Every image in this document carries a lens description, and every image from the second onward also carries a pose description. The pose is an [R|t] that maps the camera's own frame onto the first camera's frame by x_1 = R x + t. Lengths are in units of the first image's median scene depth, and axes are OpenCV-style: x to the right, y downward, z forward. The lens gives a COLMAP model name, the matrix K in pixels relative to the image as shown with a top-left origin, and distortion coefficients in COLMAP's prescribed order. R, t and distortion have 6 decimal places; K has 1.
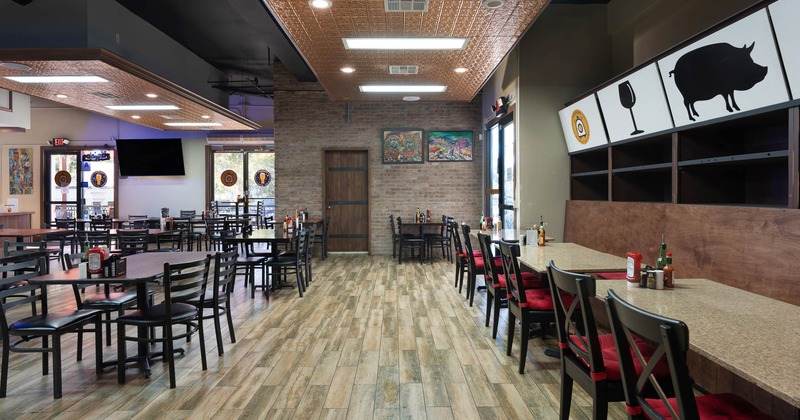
lens RADIAL K [[417.1, 0, 401.6], [0, 417.1, 201.9], [0, 0, 1]] dist [-0.011753, 0.000714]
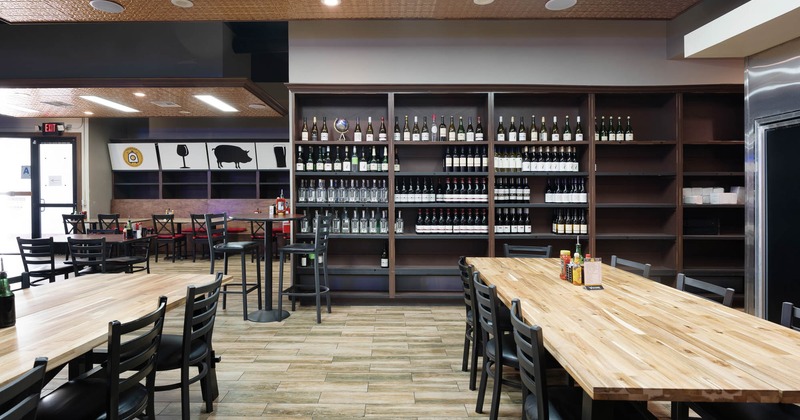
lens RADIAL K [[417.1, 0, 388.6], [0, 417.1, 197.4], [0, 0, 1]] dist [-0.011753, 0.000714]
pose [[0.023543, -0.004934, 0.999711, -1.938543], [0.020337, 0.999783, 0.004456, 0.006159], [-0.999516, 0.020226, 0.023639, -0.168122]]
